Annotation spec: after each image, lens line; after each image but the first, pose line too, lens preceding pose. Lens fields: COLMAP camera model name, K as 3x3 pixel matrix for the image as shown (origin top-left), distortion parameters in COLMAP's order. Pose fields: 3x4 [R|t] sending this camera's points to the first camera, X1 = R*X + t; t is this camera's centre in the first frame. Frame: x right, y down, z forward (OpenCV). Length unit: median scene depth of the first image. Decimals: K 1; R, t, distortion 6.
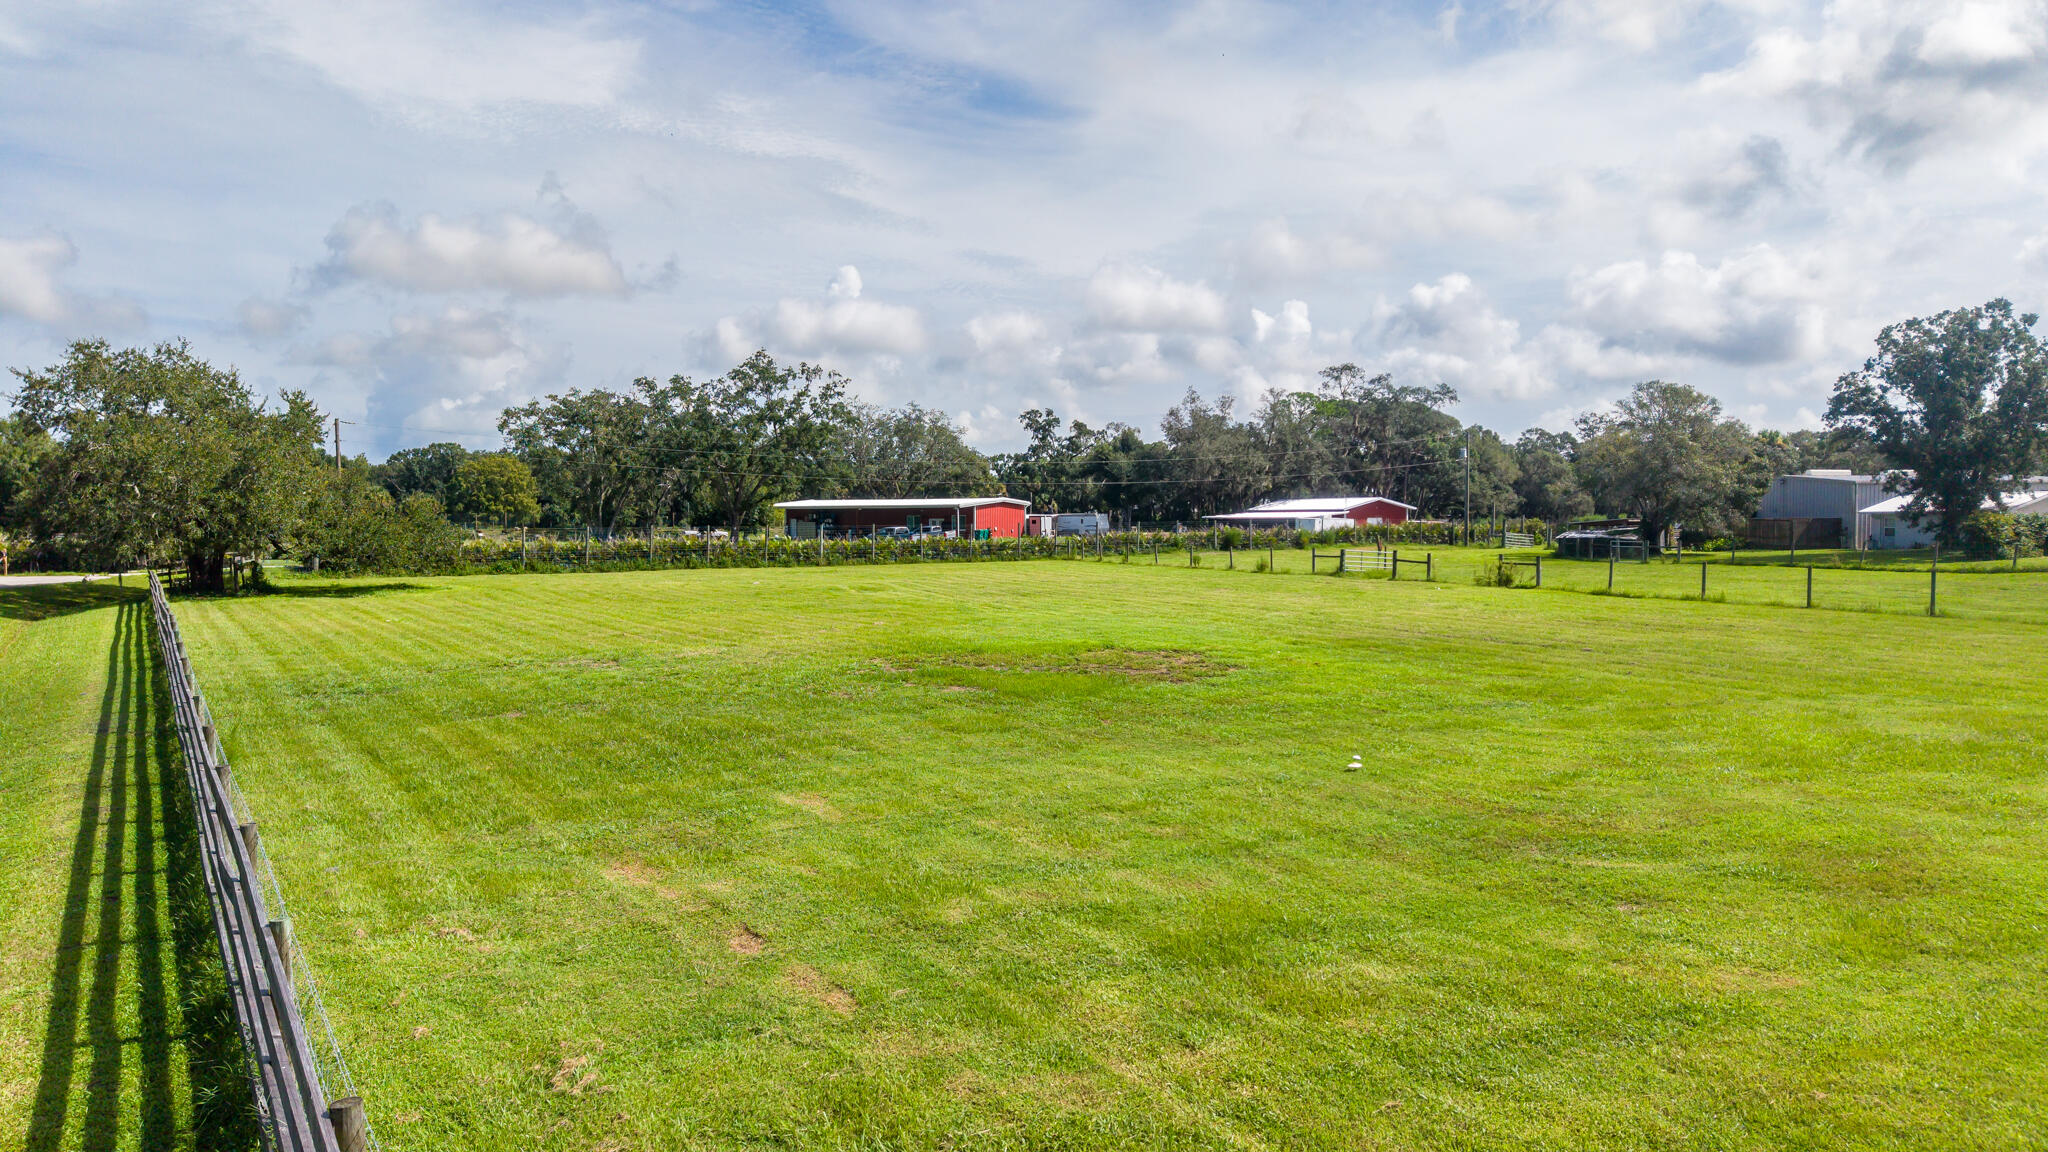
lens RADIAL K [[1396.7, 0, 1029.2], [0, 1396.7, 585.9], [0, 0, 1]] dist [0.021608, -0.043116]
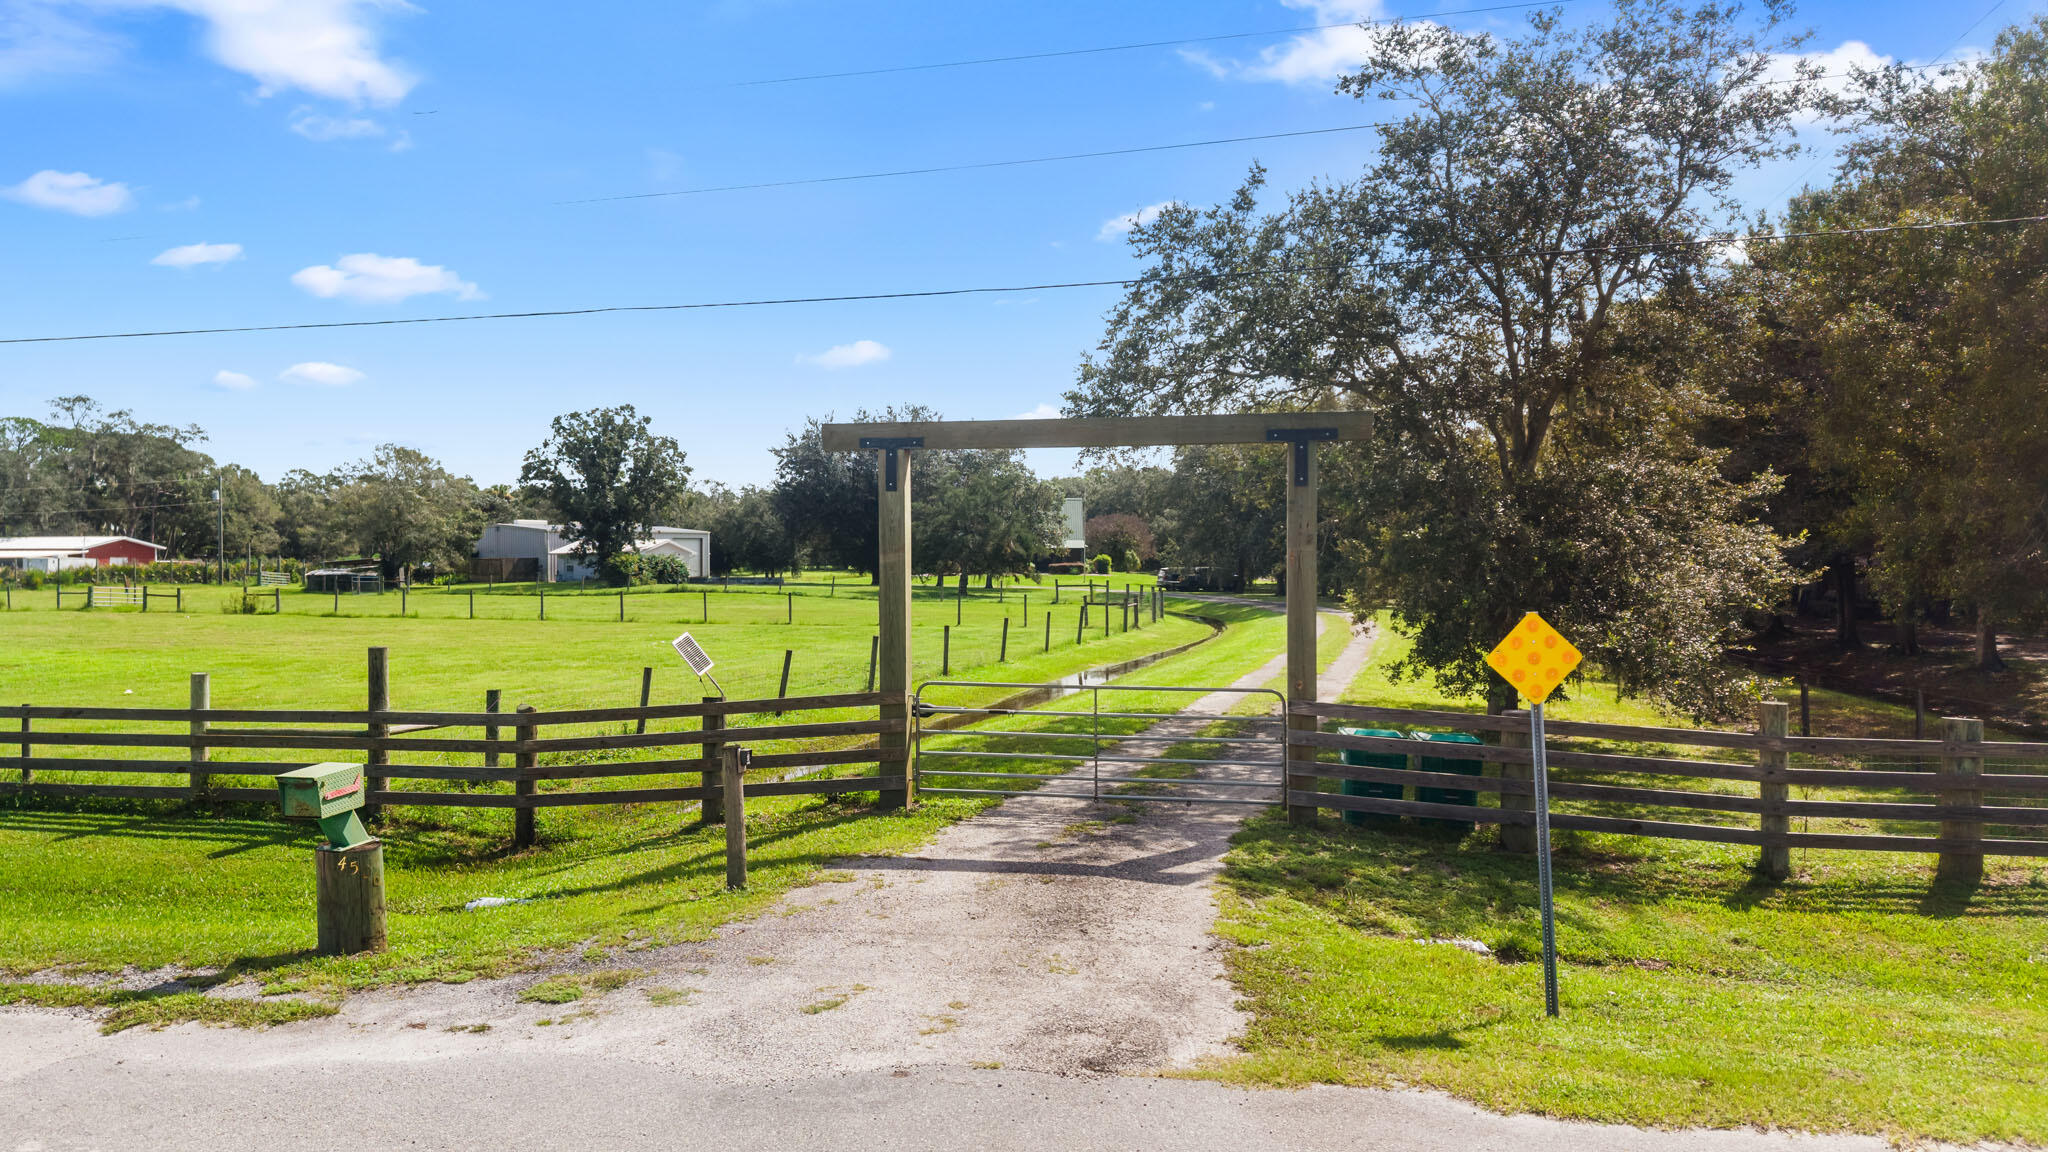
lens RADIAL K [[1396.7, 0, 1029.2], [0, 1396.7, 585.9], [0, 0, 1]] dist [0.021608, -0.043116]
pose [[0.681164, -0.013521, 0.732006, -0.052838], [0.034787, 0.999298, -0.013913, 0.010209], [-0.731304, 0.034941, 0.681156, -0.194882]]
